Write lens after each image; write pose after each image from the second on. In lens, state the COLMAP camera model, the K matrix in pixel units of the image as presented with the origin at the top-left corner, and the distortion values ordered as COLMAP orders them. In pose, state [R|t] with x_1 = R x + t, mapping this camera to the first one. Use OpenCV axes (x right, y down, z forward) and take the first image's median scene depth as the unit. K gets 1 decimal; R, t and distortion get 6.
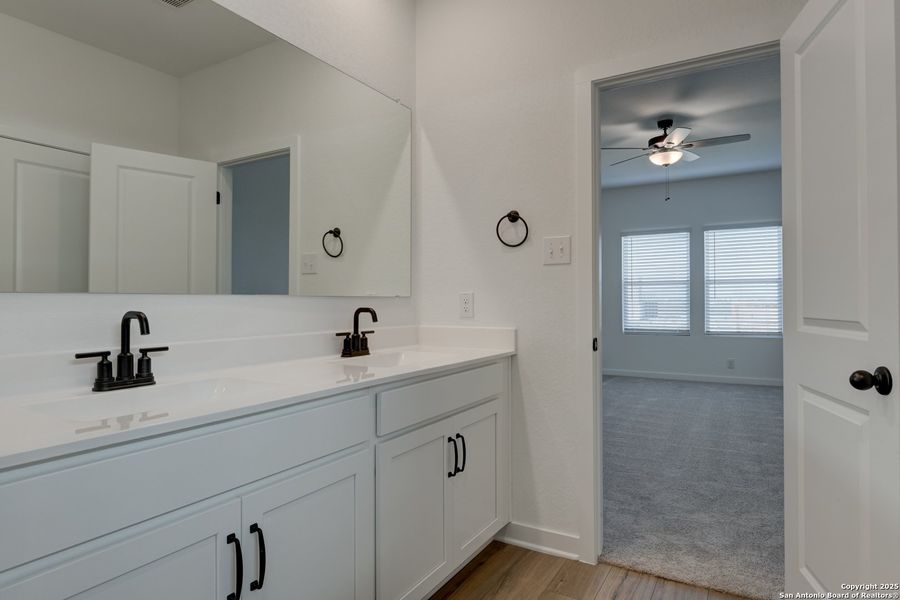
lens RADIAL K [[517.9, 0, 451.5], [0, 517.9, 300.1], [0, 0, 1]] dist [-0.002146, -0.000270]
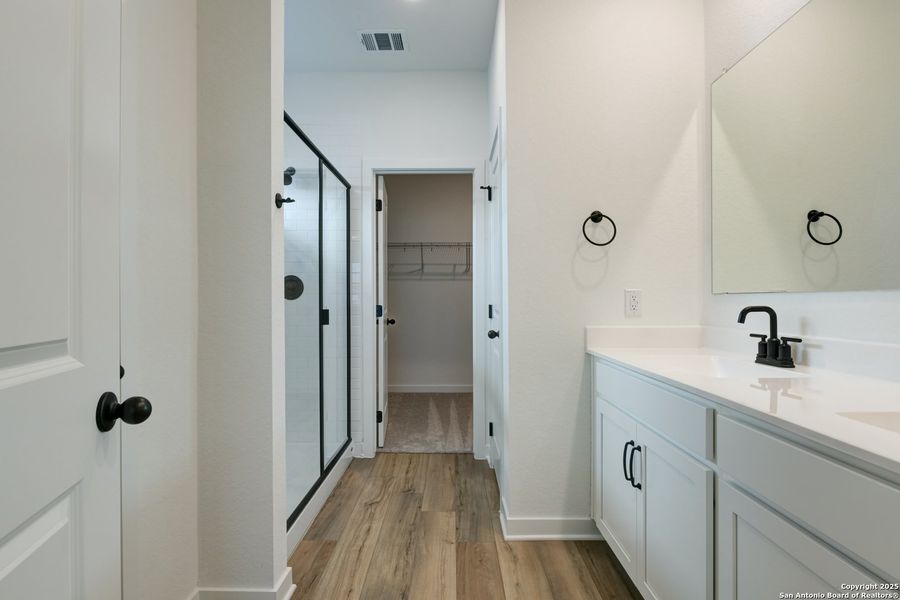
lens RADIAL K [[476.9, 0, 430.0], [0, 476.9, 298.0], [0, 0, 1]] dist [-0.004655, 0.000193]
pose [[-0.853433, 0.002097, -0.521198, 0.478847], [0.002560, 0.999997, -0.000169, -0.000505], [0.521196, -0.001478, -0.853436, 0.954649]]
